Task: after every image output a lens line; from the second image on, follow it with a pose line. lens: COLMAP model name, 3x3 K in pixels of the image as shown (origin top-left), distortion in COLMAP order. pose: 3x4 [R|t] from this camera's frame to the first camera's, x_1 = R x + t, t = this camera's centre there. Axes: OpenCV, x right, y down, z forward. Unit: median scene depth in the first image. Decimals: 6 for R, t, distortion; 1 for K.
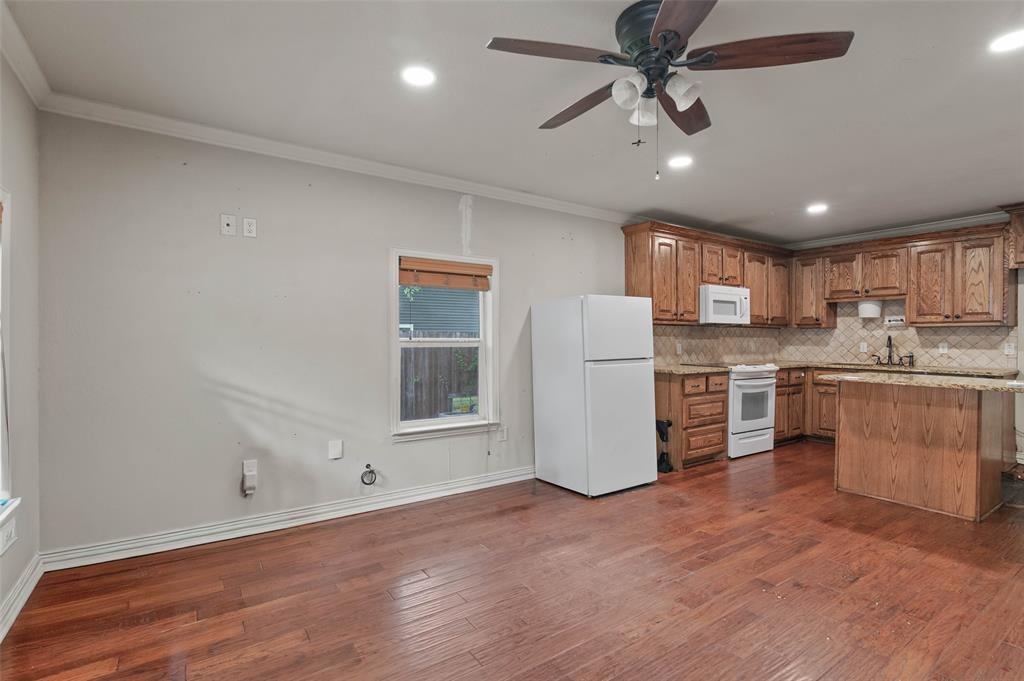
lens RADIAL K [[486.3, 0, 512.0], [0, 486.3, 340.5], [0, 0, 1]] dist [0.002908, 0.000279]
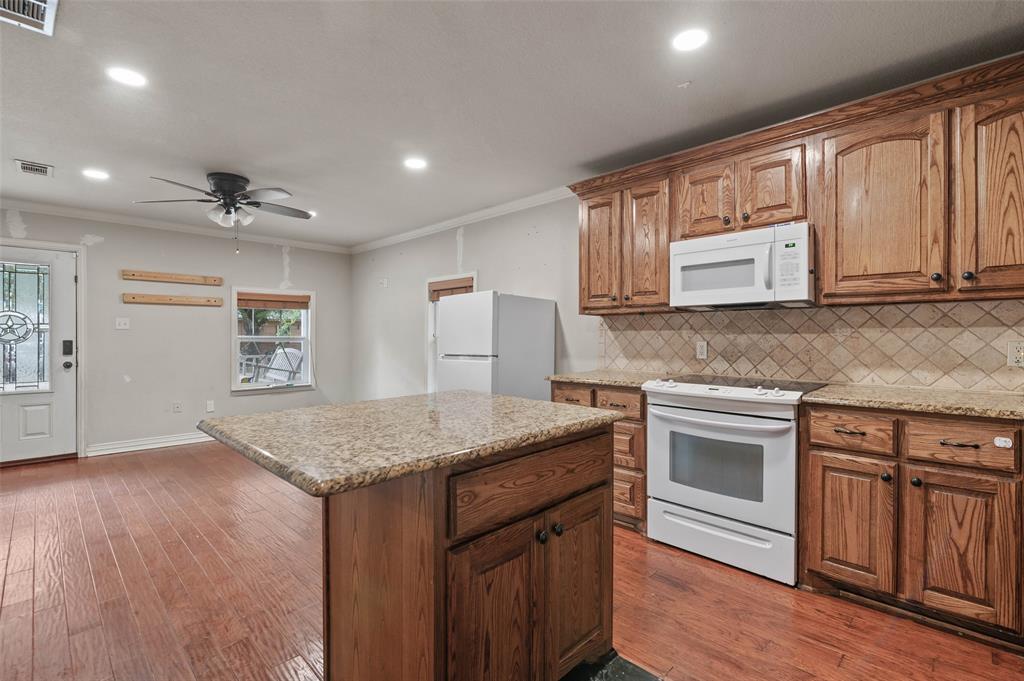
lens RADIAL K [[473.0, 0, 512.0], [0, 473.0, 340.5], [0, 0, 1]] dist [-0.008677, 0.000522]
pose [[0.188368, 0.003249, -0.982093, 1.194163], [-0.000049, 0.999995, 0.003299, 0.004309], [0.982099, -0.000573, 0.188367, 0.892847]]
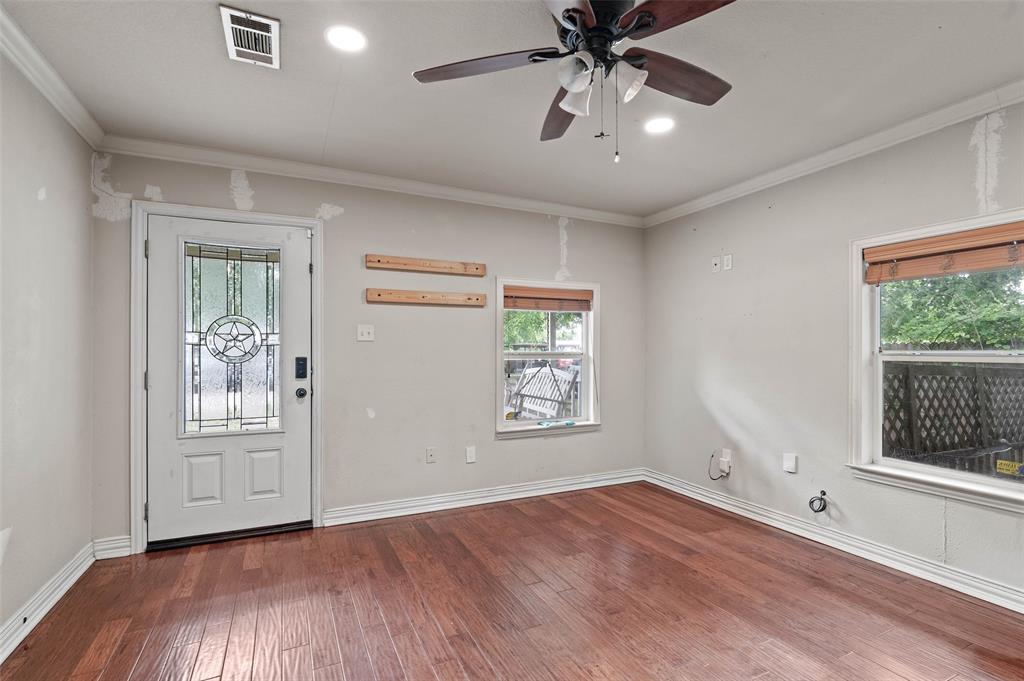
lens RADIAL K [[478.1, 0, 517.2], [0, 478.1, 354.2], [0, 0, 1]] dist [-0.004868, -0.000142]
pose [[-0.139075, 0.002958, -0.990277, 0.579400], [-0.000701, 0.999995, 0.003086, -0.000619], [0.990282, 0.001123, -0.139073, 0.495684]]
